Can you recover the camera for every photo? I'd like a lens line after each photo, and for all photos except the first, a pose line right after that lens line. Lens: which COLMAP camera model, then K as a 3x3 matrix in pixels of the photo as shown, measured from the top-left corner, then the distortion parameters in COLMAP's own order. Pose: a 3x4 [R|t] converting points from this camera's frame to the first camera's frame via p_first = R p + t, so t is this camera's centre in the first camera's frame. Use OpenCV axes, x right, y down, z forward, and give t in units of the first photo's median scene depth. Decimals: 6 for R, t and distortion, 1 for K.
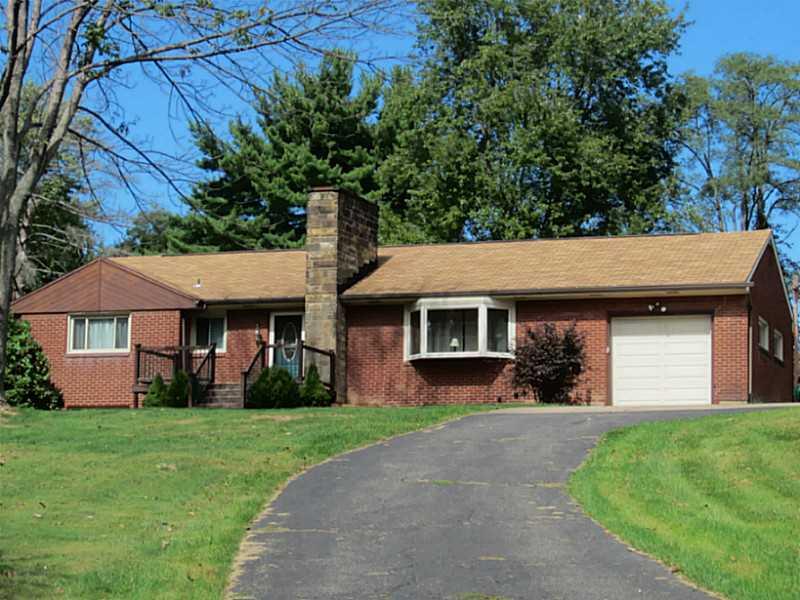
lens RADIAL K [[1901.3, 0, 400.0], [0, 1901.3, 300.0], [0, 0, 1]] dist [-0.099615, -0.640764]
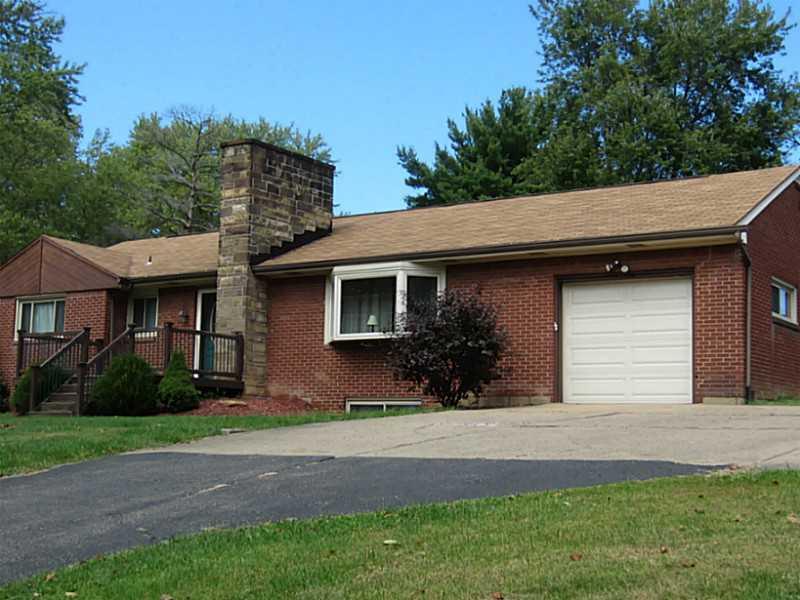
lens RADIAL K [[1116.3, 0, 400.0], [0, 1116.3, 300.0], [0, 0, 1]] dist [-0.016285, -0.051164]
pose [[0.968695, -0.025117, -0.246979, 0.152306], [0.026514, 0.999646, 0.002333, 0.012738], [0.246833, -0.008808, 0.969018, 0.536910]]
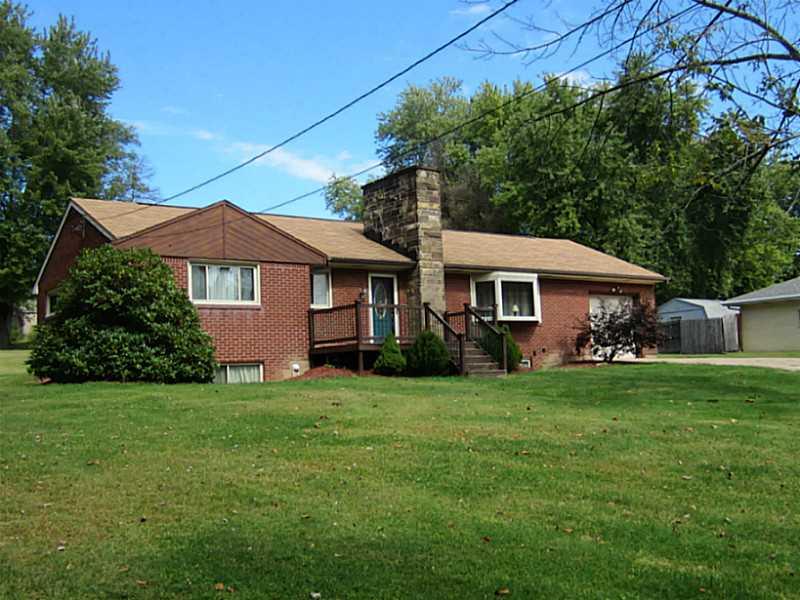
lens RADIAL K [[884.6, 0, 400.0], [0, 884.6, 300.0], [0, 0, 1]] dist [-0.005294, 0.006882]
pose [[0.578900, 0.038832, 0.814473, -0.479226], [-0.061490, 0.998100, -0.003883, 0.023186], [-0.813077, -0.047834, 0.580188, 0.707300]]
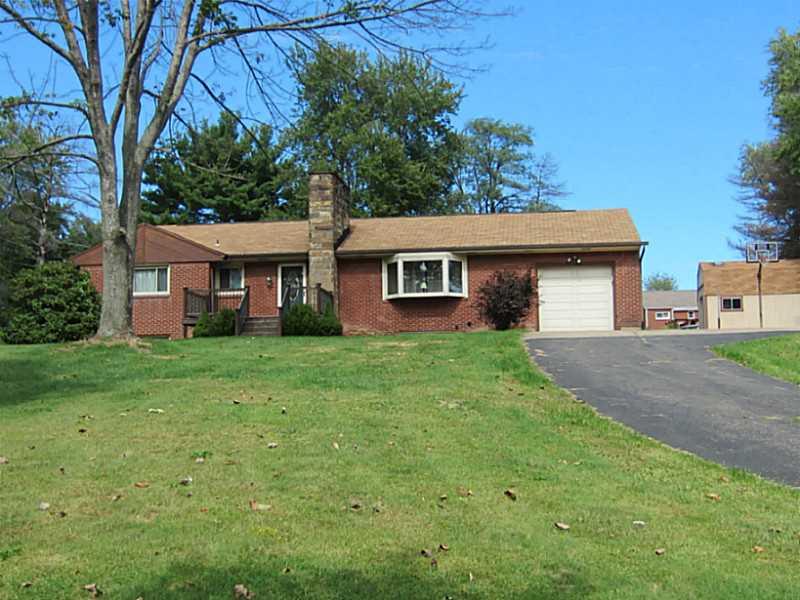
lens RADIAL K [[991.4, 0, 400.0], [0, 991.4, 300.0], [0, 0, 1]] dist [-0.014820, -0.009259]
pose [[0.979112, -0.004050, 0.203281, -0.129478], [-0.001010, 0.999692, 0.024782, 0.014702], [-0.203318, -0.024470, 0.978807, 0.300314]]
